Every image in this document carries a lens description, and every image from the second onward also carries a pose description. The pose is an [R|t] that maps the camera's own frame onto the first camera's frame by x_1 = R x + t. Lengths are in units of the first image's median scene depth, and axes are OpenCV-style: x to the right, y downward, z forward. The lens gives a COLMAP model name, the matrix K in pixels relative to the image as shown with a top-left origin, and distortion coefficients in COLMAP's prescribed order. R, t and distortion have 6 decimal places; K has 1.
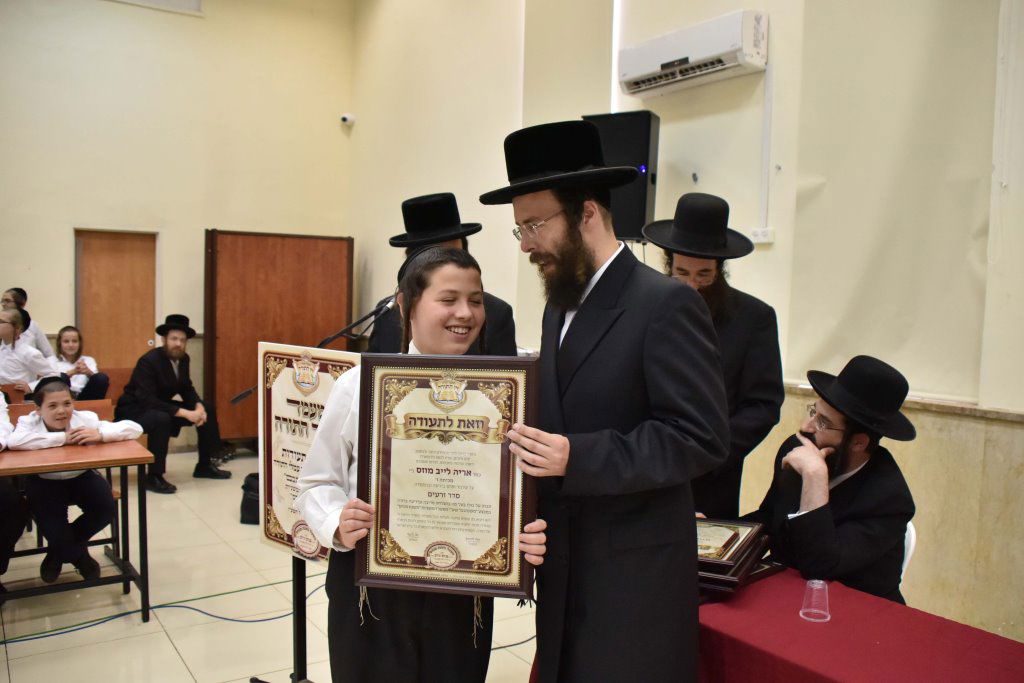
lens RADIAL K [[846.1, 0, 510.5], [0, 846.1, 343.0], [0, 0, 1]] dist [-0.099924, 0.079350]
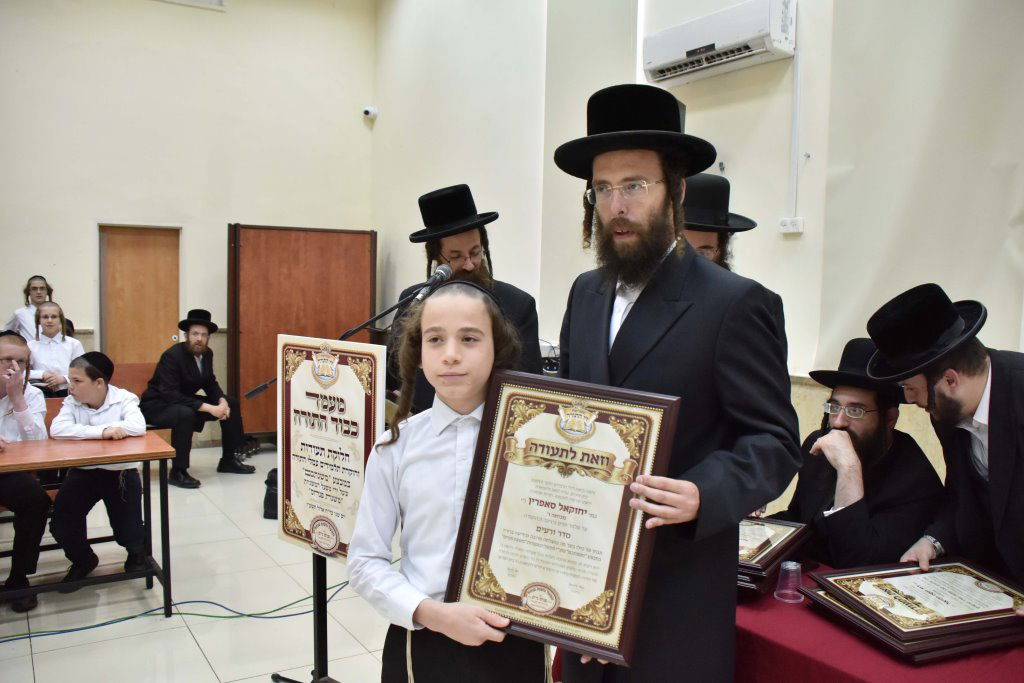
lens RADIAL K [[846.1, 0, 515.2], [0, 846.1, 344.8], [0, 0, 1]] dist [-0.099924, 0.079350]
pose [[0.999725, -0.003113, -0.023239, 0.000538], [0.003303, 0.999961, 0.008147, 0.002317], [0.023212, -0.008221, 0.999697, 0.013599]]
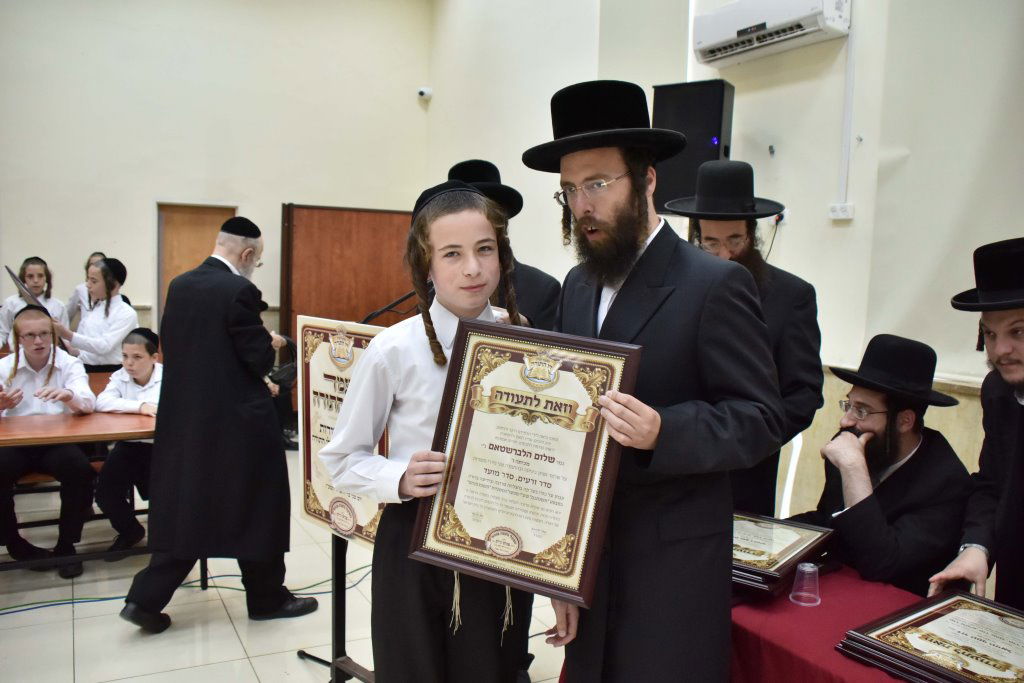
lens RADIAL K [[846.1, 0, 515.2], [0, 846.1, 340.5], [0, 0, 1]] dist [-0.099924, 0.079350]
pose [[0.995084, 0.017957, -0.097395, 0.028273], [-0.015597, 0.999567, 0.024935, -0.000223], [0.097801, -0.023293, 0.994933, 0.024894]]
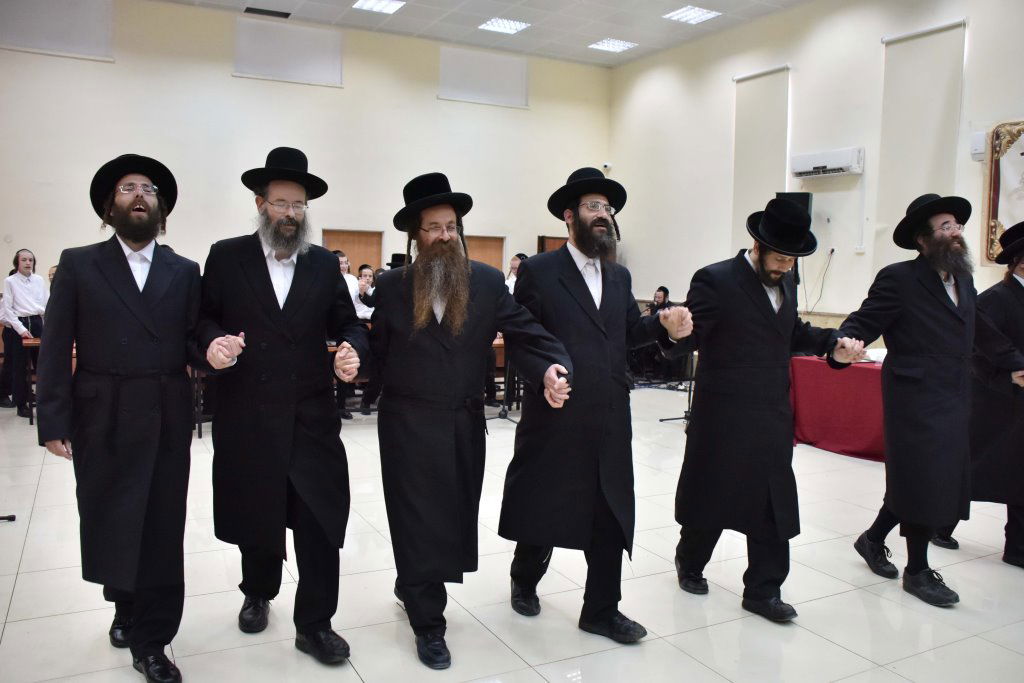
lens RADIAL K [[846.1, 0, 514.4], [0, 846.1, 334.9], [0, 0, 1]] dist [-0.099924, 0.079350]
pose [[0.991615, 0.013423, -0.128530, -0.309234], [-0.011376, 0.999797, 0.016653, 0.069842], [0.128727, -0.015051, 0.991566, -1.267240]]
